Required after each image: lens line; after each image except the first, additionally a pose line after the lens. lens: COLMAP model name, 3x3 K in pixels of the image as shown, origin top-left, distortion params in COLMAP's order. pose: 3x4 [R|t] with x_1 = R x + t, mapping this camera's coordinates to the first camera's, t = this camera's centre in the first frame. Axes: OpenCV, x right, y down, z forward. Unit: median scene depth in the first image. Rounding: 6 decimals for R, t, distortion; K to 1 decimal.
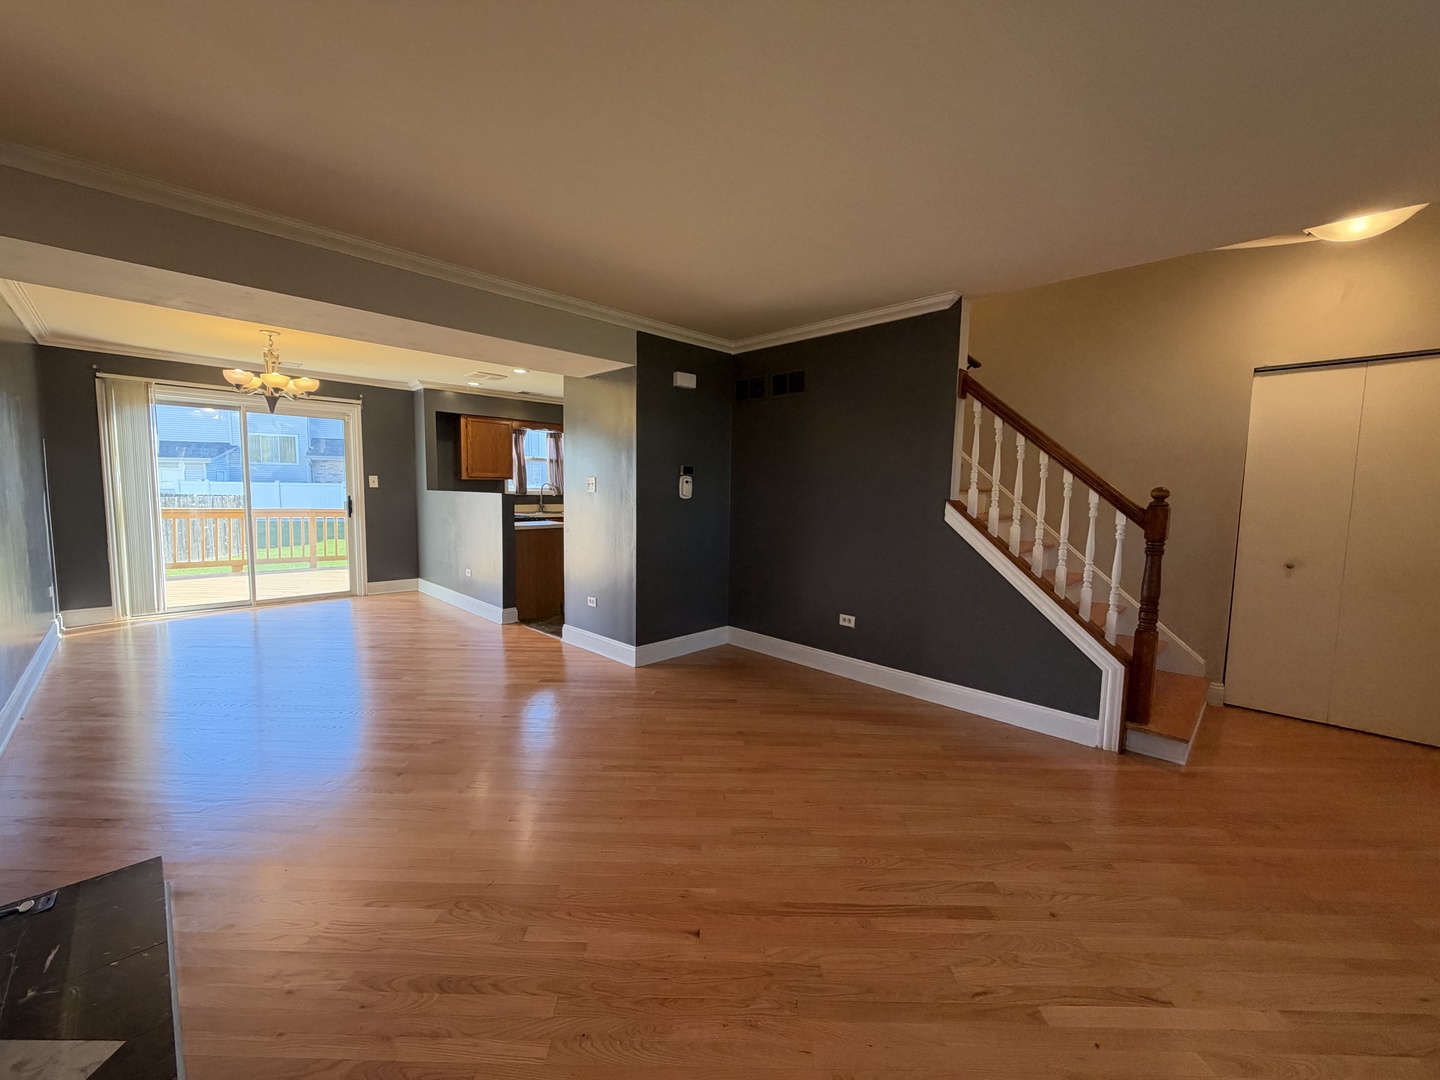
lens RADIAL K [[571.6, 0, 721.9], [0, 571.6, 537.2], [0, 0, 1]] dist [-0.004486, -0.001566]
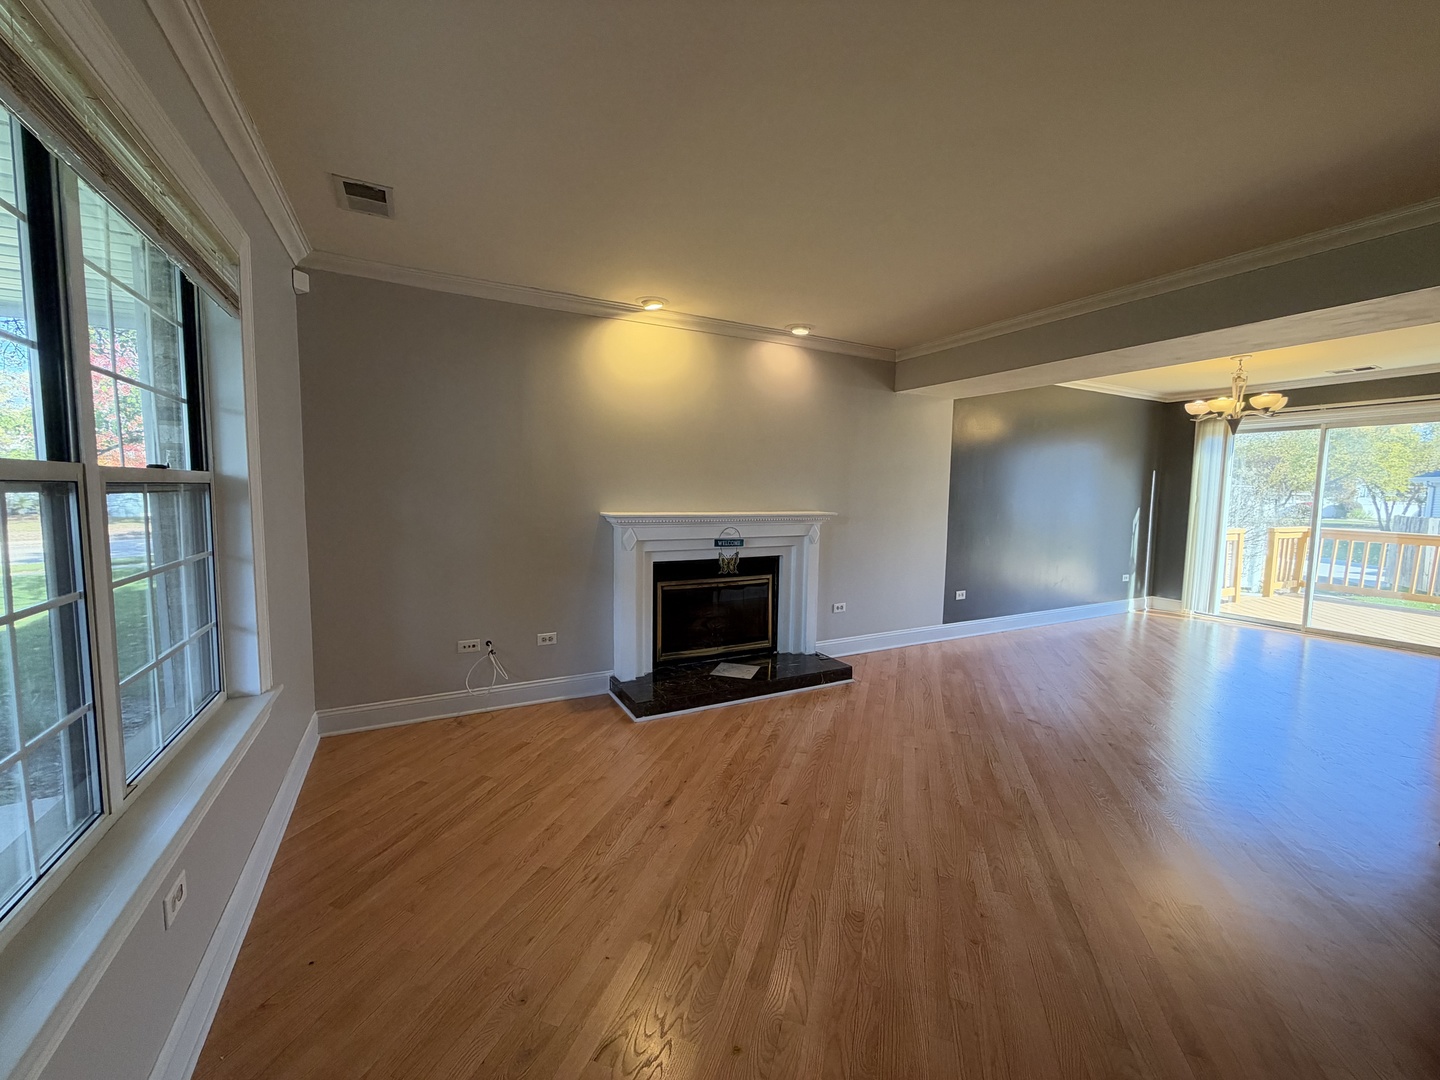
lens RADIAL K [[571.6, 0, 714.6], [0, 571.6, 537.4], [0, 0, 1]] dist [-0.004486, -0.001566]
pose [[-0.307542, 0.060184, -0.949629, 0.382162], [-0.099455, 0.990498, 0.094983, -0.028896], [0.946323, 0.123657, -0.298634, 0.331783]]
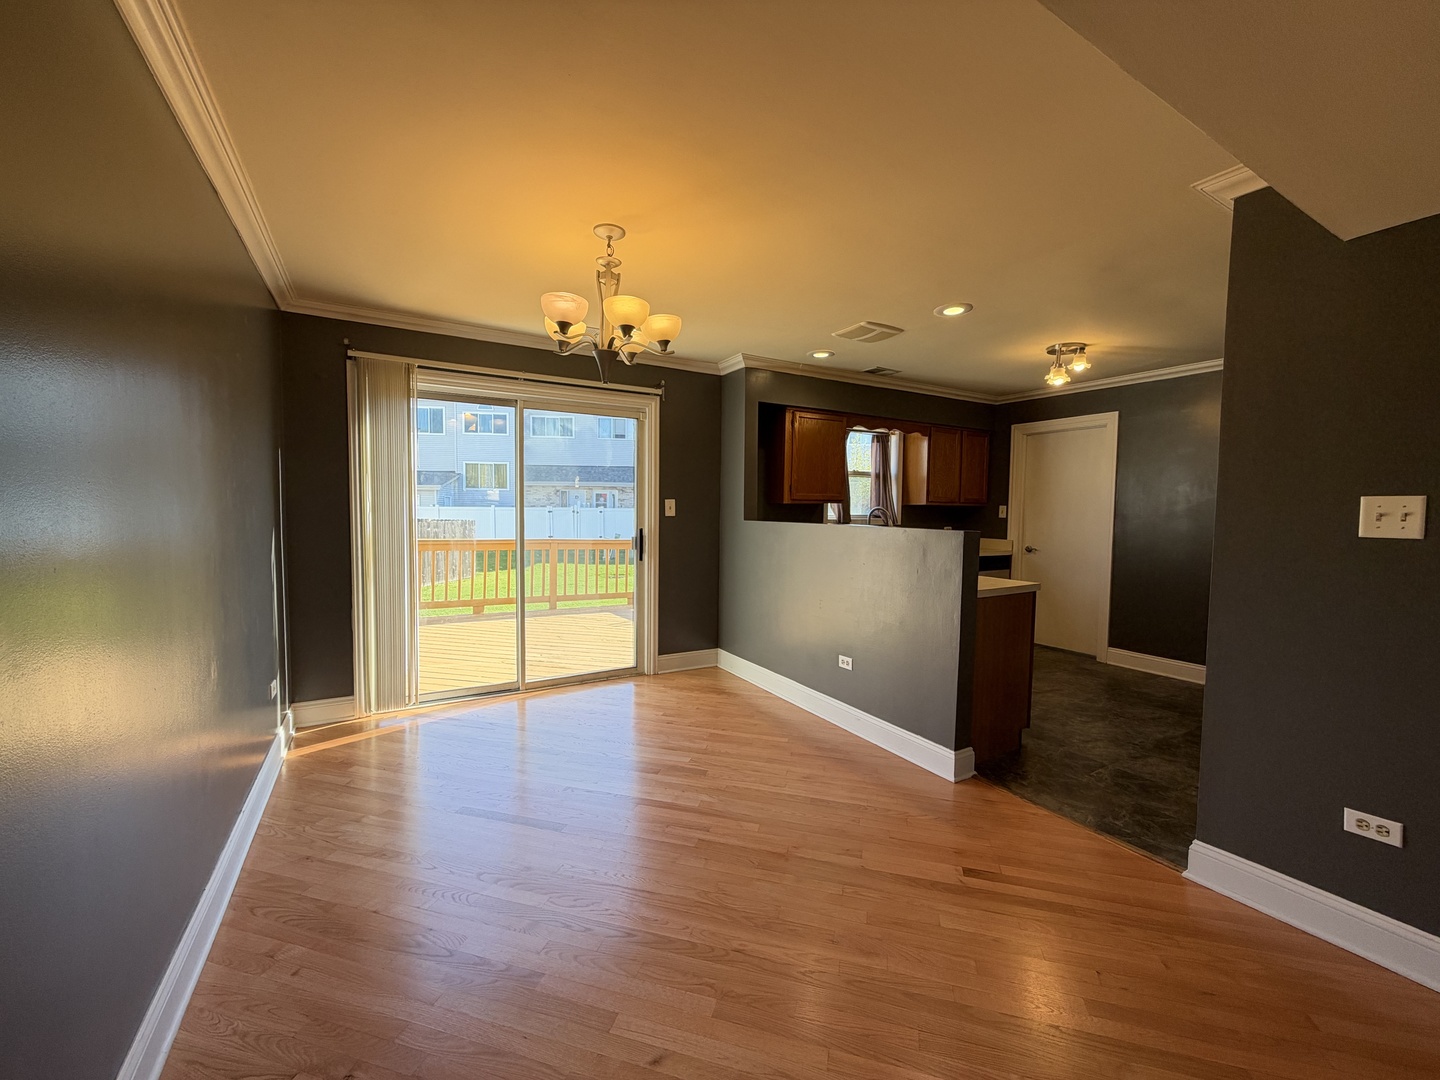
lens RADIAL K [[571.6, 0, 711.3], [0, 571.6, 537.1], [0, 0, 1]] dist [-0.004486, -0.001566]
pose [[0.962220, 0.007911, -0.272157, -0.420456], [-0.018268, 0.999201, -0.035542, -0.043524], [0.271658, 0.039171, 0.961596, 0.397459]]
